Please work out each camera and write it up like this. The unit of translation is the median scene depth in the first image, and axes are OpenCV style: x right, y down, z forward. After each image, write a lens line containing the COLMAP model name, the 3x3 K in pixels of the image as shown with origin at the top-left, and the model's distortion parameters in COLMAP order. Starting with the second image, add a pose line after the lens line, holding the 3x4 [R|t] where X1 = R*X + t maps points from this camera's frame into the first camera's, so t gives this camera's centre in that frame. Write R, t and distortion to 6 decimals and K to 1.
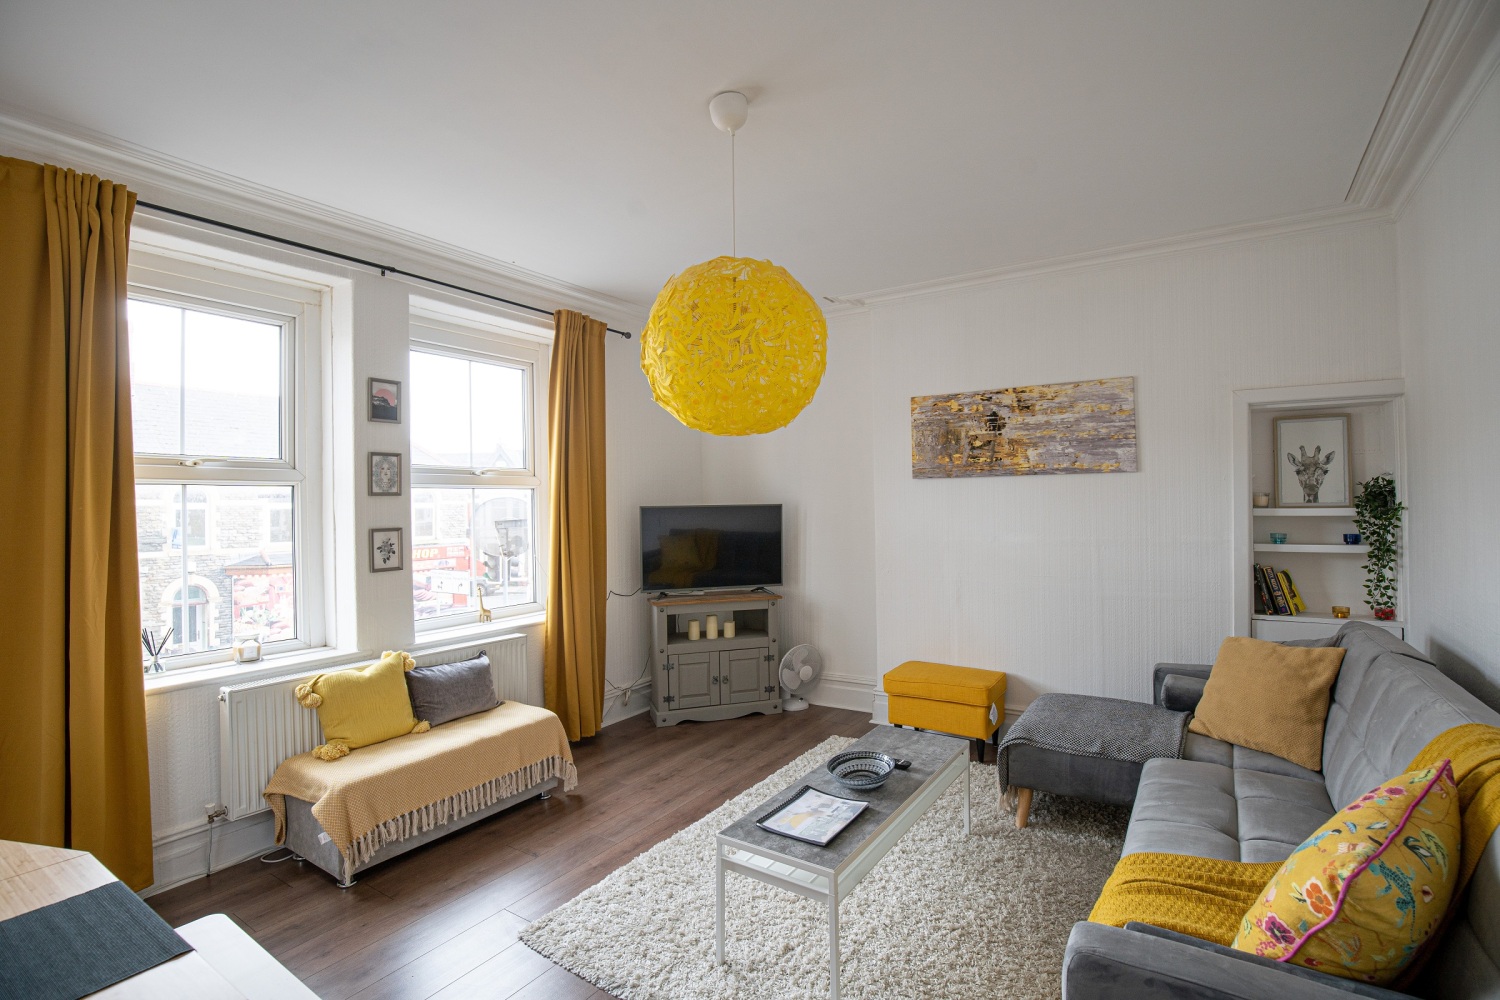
lens RADIAL K [[700.1, 0, 759.3], [0, 700.1, 501.8], [0, 0, 1]] dist [-0.030621, 0.004139]
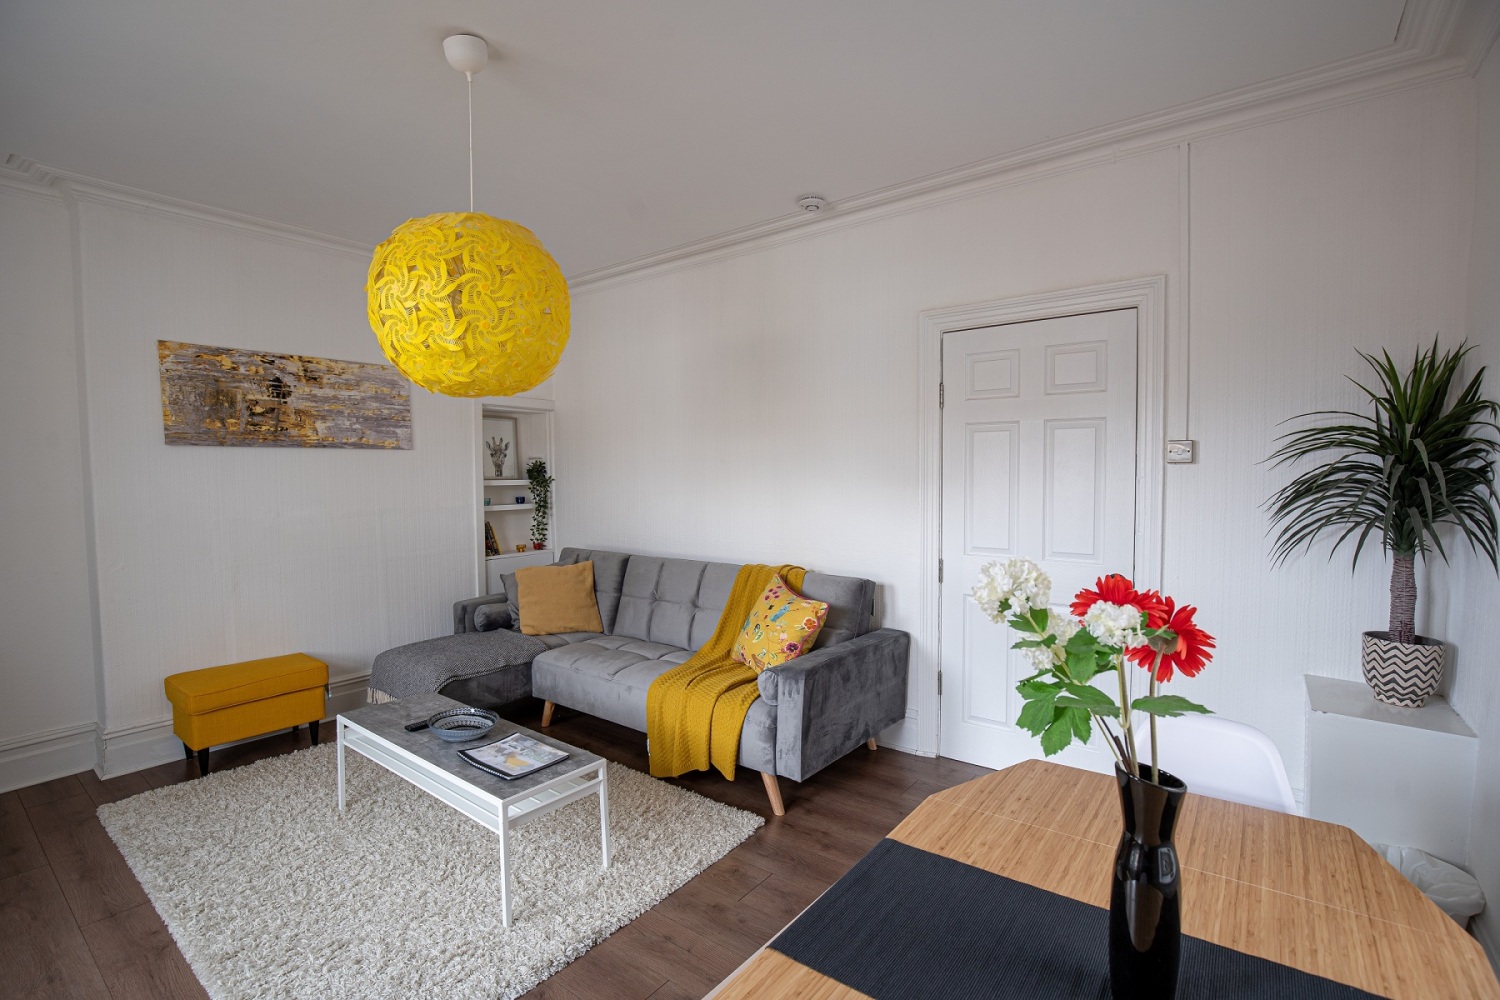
lens RADIAL K [[700.1, 0, 750.5], [0, 700.1, 501.7], [0, 0, 1]] dist [-0.030621, 0.004139]
pose [[0.074002, -0.027680, 0.996874, -0.553493], [0.007574, 0.999602, 0.027193, 0.016438], [-0.997229, 0.005538, 0.074182, 0.316916]]
